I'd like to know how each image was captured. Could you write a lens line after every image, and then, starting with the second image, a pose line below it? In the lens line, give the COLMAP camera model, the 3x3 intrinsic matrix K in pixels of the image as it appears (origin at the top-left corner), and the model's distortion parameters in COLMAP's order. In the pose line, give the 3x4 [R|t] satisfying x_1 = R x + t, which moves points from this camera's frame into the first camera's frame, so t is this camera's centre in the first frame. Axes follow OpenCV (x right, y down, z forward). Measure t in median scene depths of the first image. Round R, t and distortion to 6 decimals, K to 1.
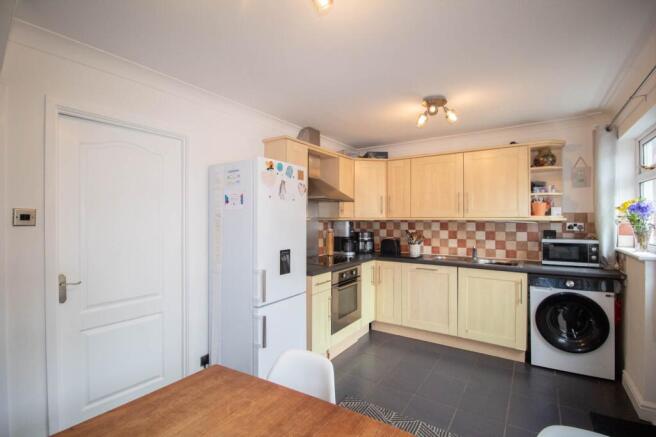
lens RADIAL K [[308.7, 0, 334.5], [0, 308.7, 213.9], [0, 0, 1]] dist [-0.005835, -0.001343]
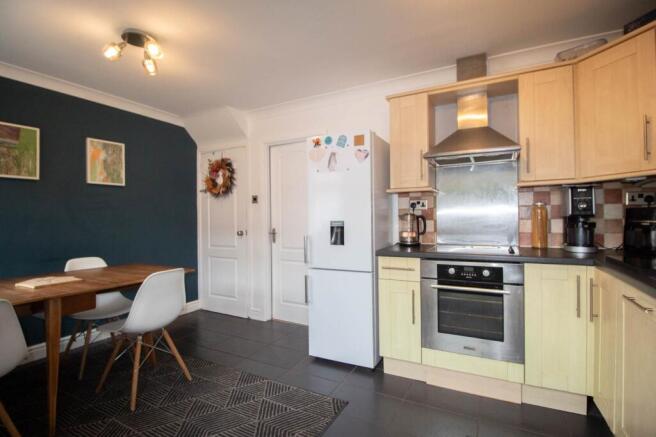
lens RADIAL K [[308.7, 0, 333.9], [0, 308.7, 221.2], [0, 0, 1]] dist [-0.005835, -0.001343]
pose [[0.095982, 0.012145, -0.995309, 0.675425], [0.027592, 0.999509, 0.014857, 0.082005], [0.995001, -0.028889, 0.095600, 0.718156]]
